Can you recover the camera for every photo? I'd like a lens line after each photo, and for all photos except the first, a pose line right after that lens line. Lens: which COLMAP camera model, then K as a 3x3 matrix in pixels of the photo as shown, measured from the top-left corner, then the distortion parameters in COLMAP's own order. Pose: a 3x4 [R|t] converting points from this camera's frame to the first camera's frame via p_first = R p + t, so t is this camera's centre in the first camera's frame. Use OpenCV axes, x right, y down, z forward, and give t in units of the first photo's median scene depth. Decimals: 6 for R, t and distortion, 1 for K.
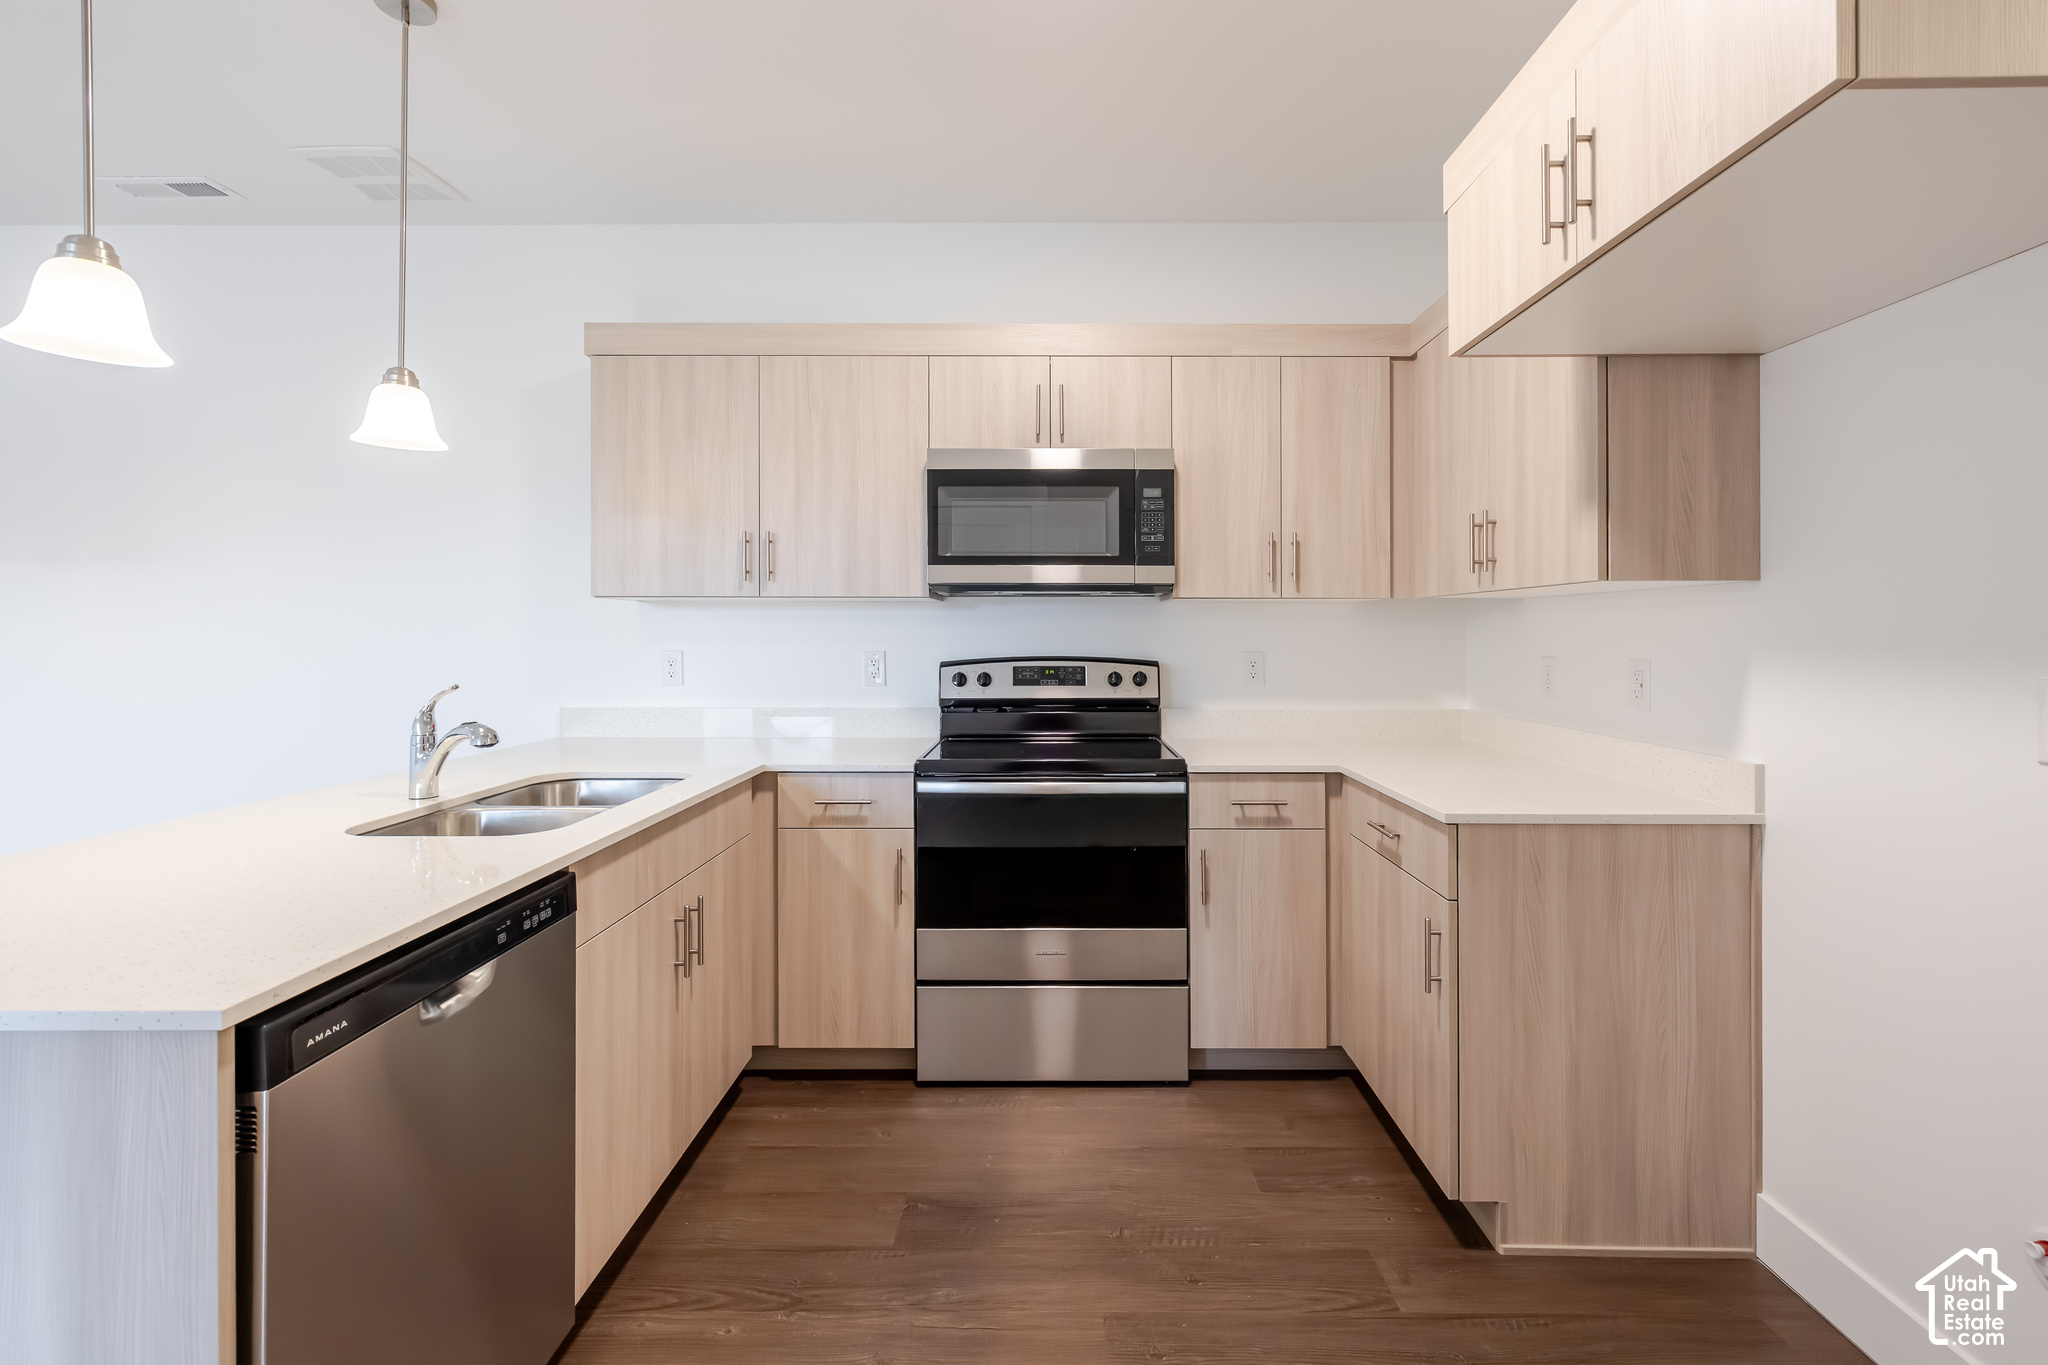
lens RADIAL K [[876.6, 0, 1035.8], [0, 876.6, 640.2], [0, 0, 1]] dist [0.002511, 0.000239]
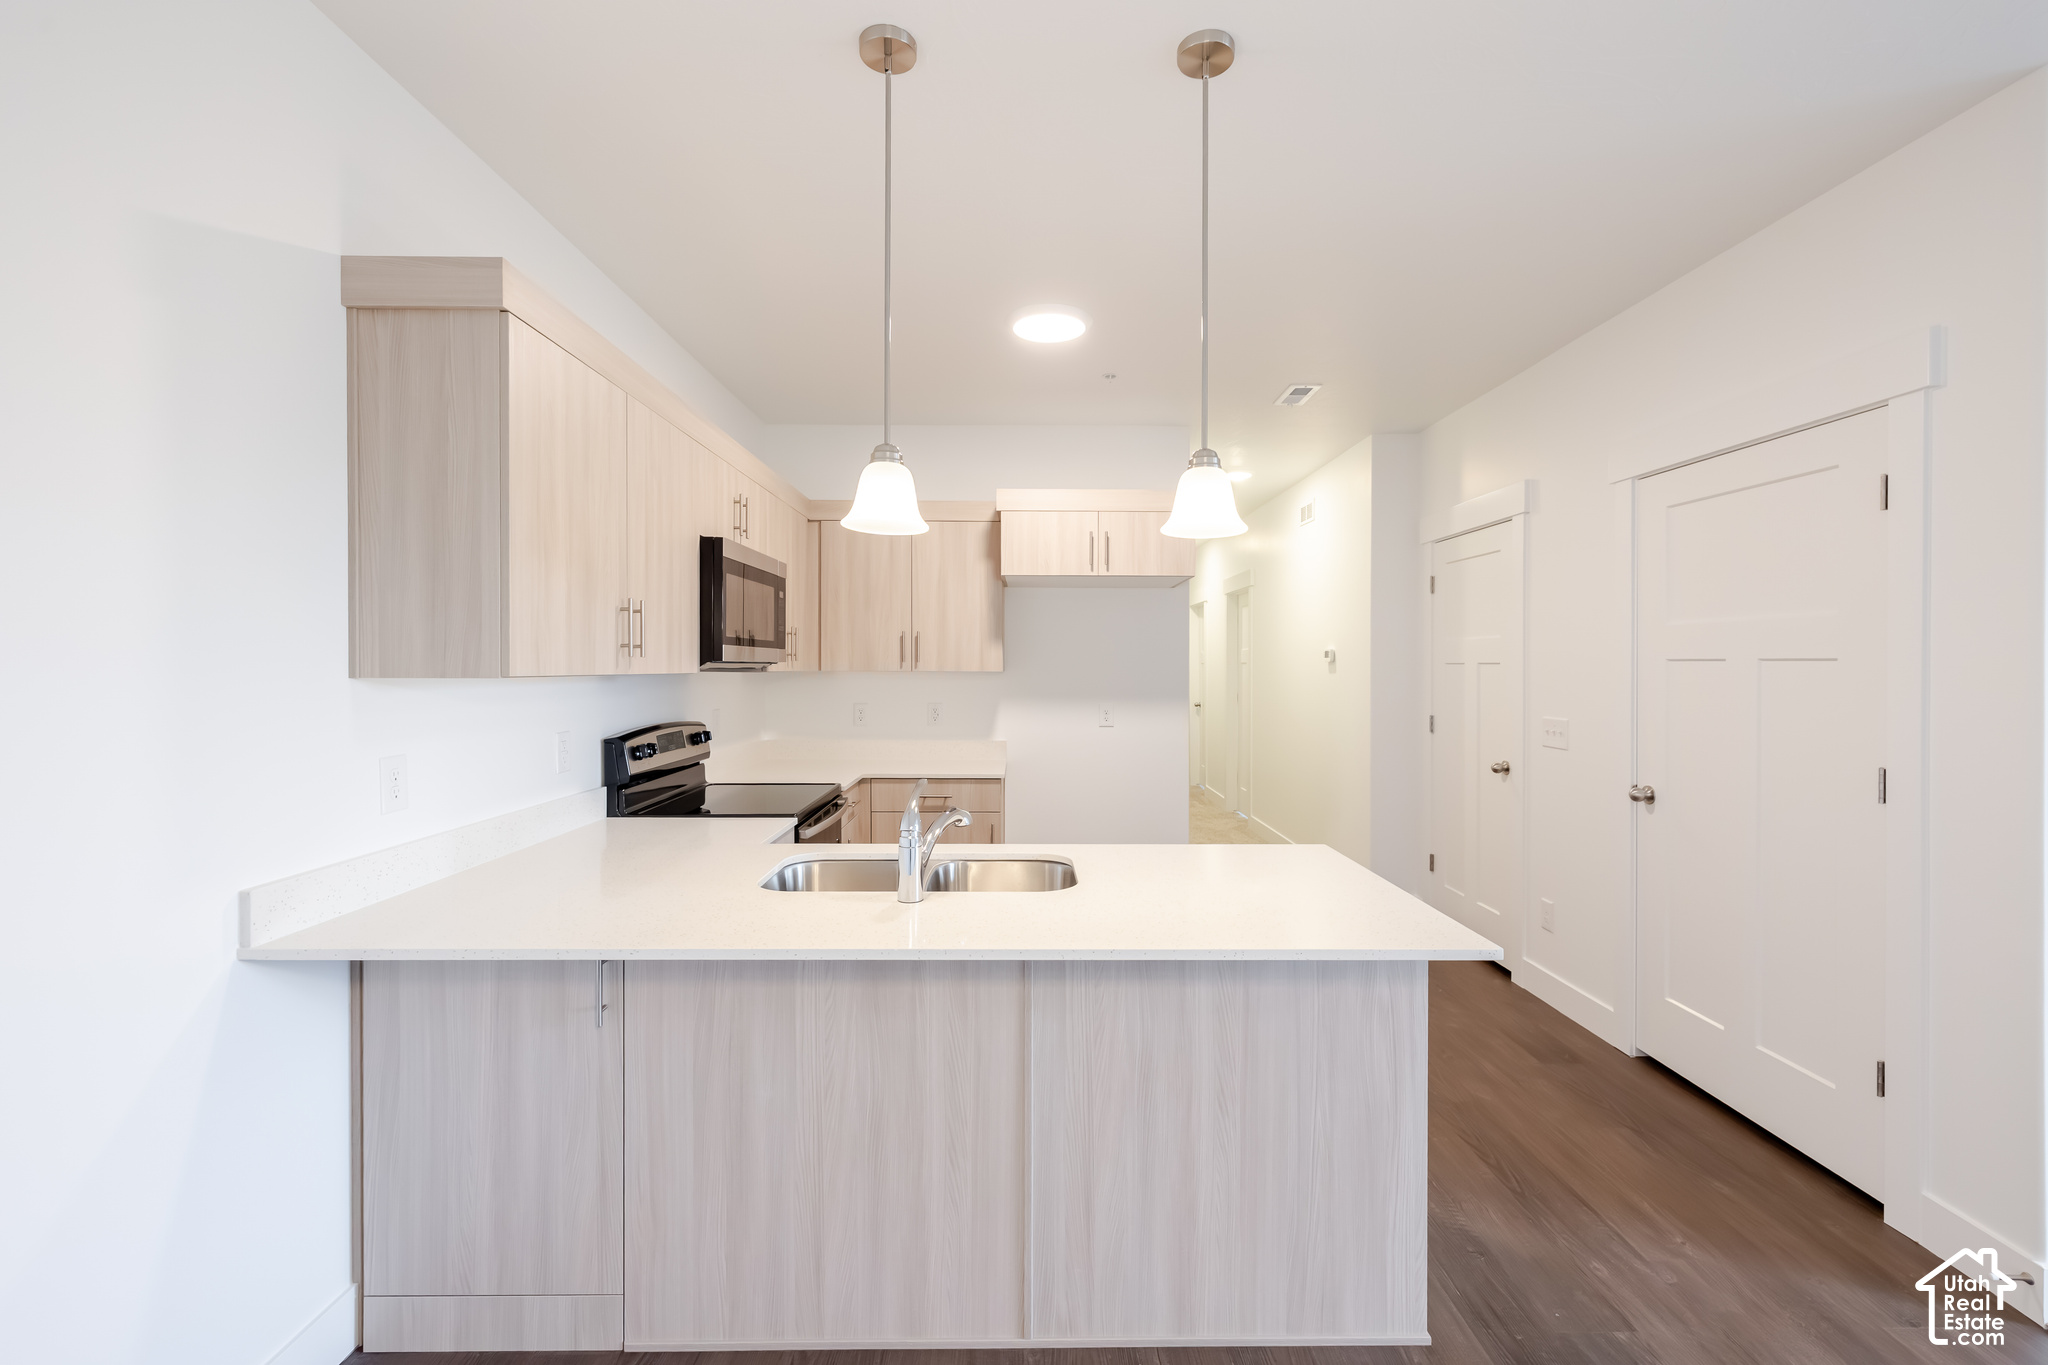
lens RADIAL K [[871.8, 0, 1043.7], [0, 871.8, 670.1], [0, 0, 1]] dist [0.001740, 0.000140]
pose [[-0.030186, -0.006168, 0.999525, -1.177055], [0.001673, 0.999979, 0.006221, -0.058972], [-0.999543, 0.001860, -0.030175, 0.618858]]
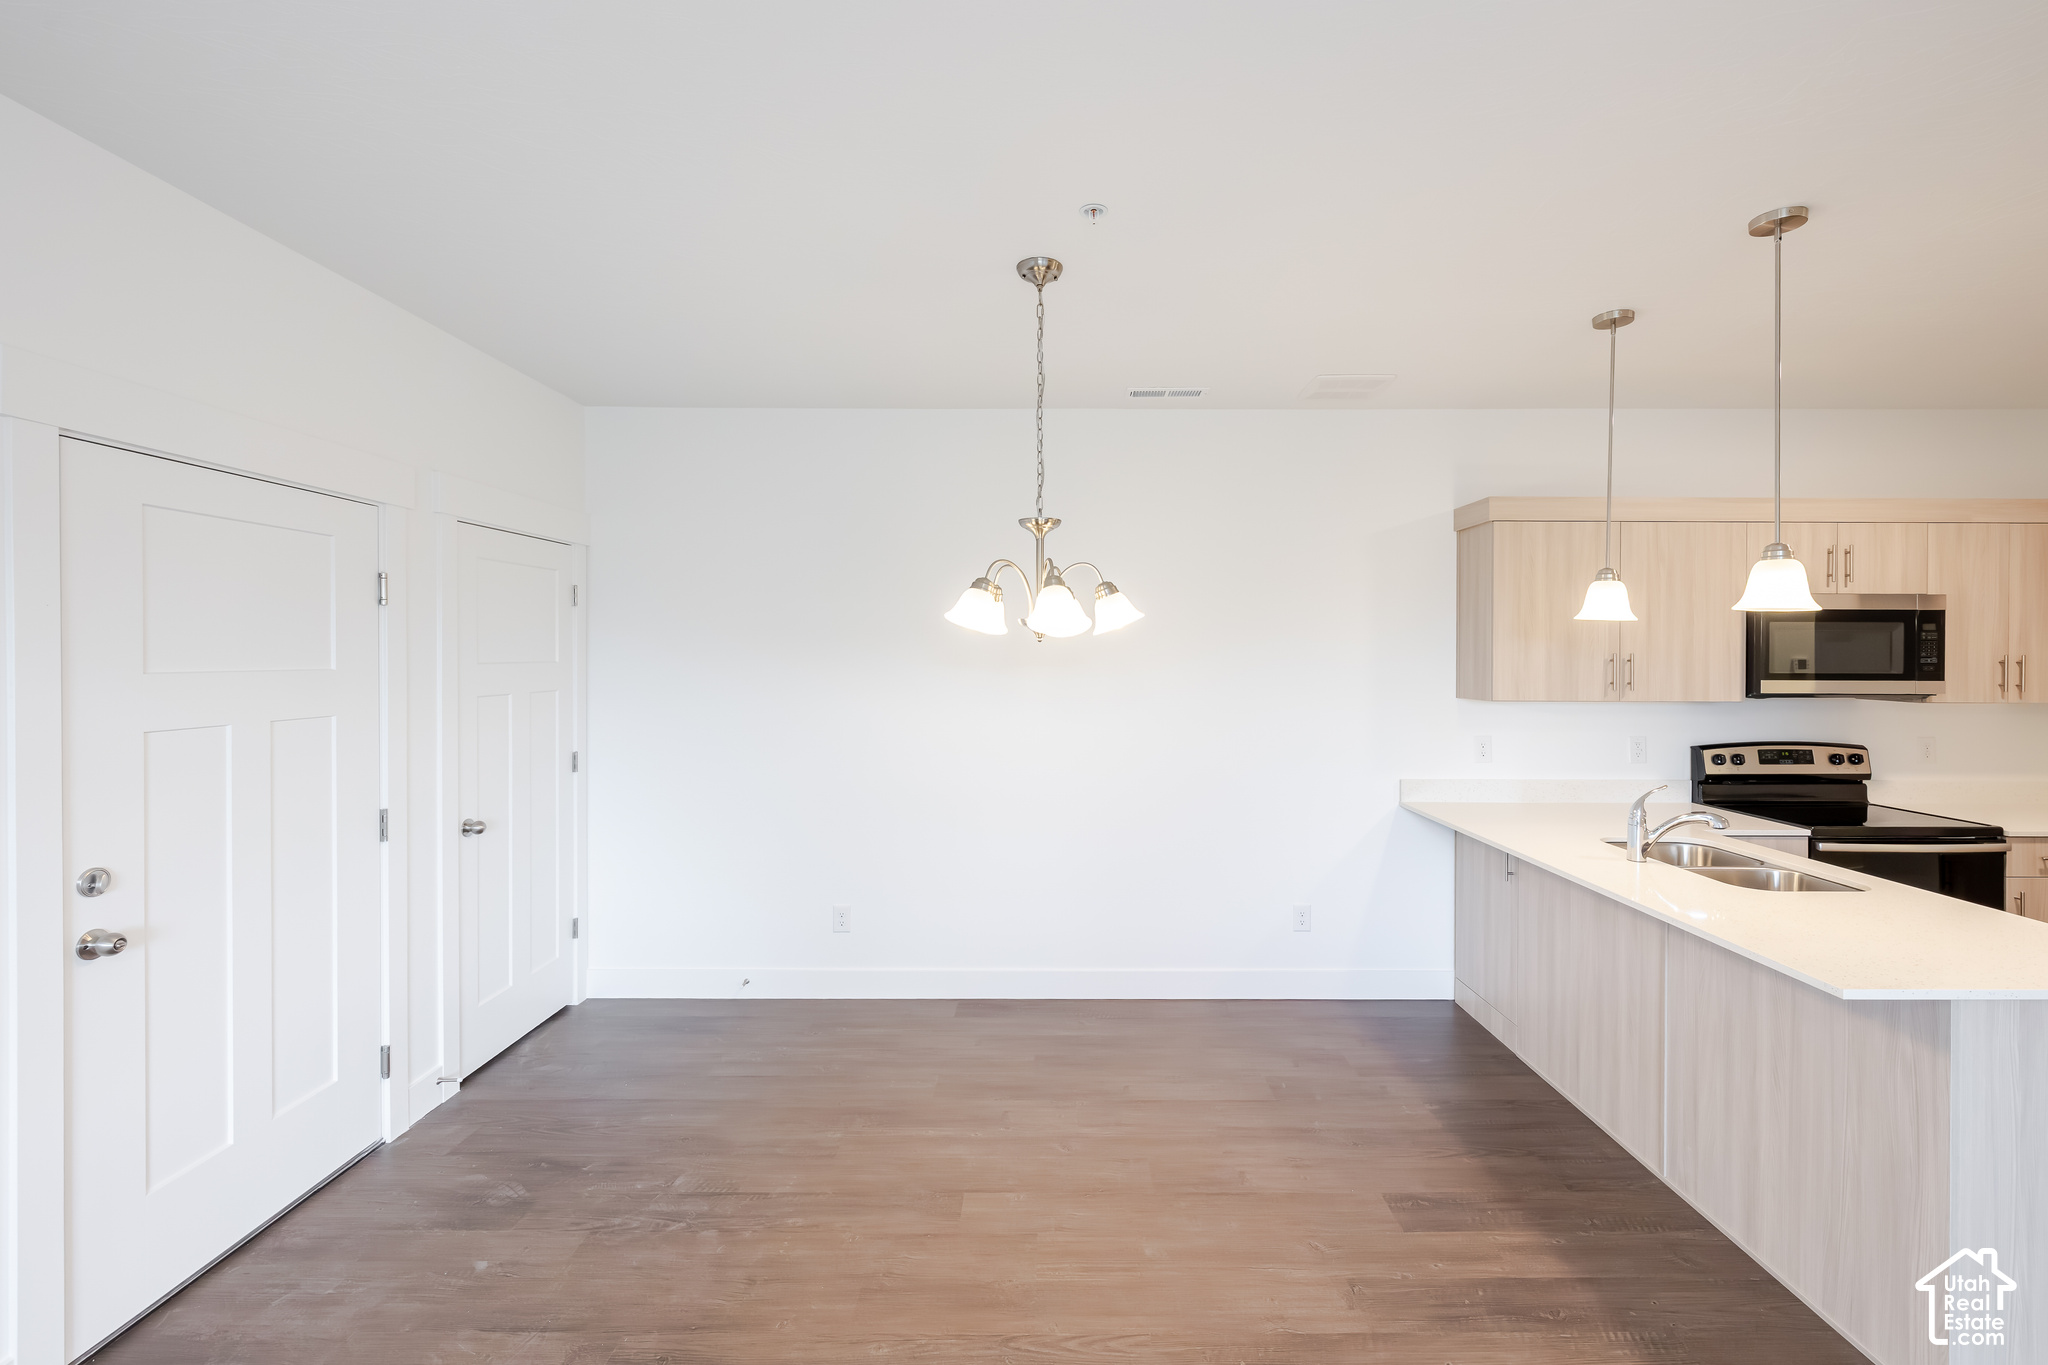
lens RADIAL K [[871.8, 0, 1043.7], [0, 871.8, 670.1], [0, 0, 1]] dist [0.001740, 0.000140]
pose [[0.999974, 0.001705, 0.007053, -1.205109], [-0.001786, 0.999933, 0.011418, -0.111250], [-0.007033, -0.011430, 0.999910, -0.327767]]
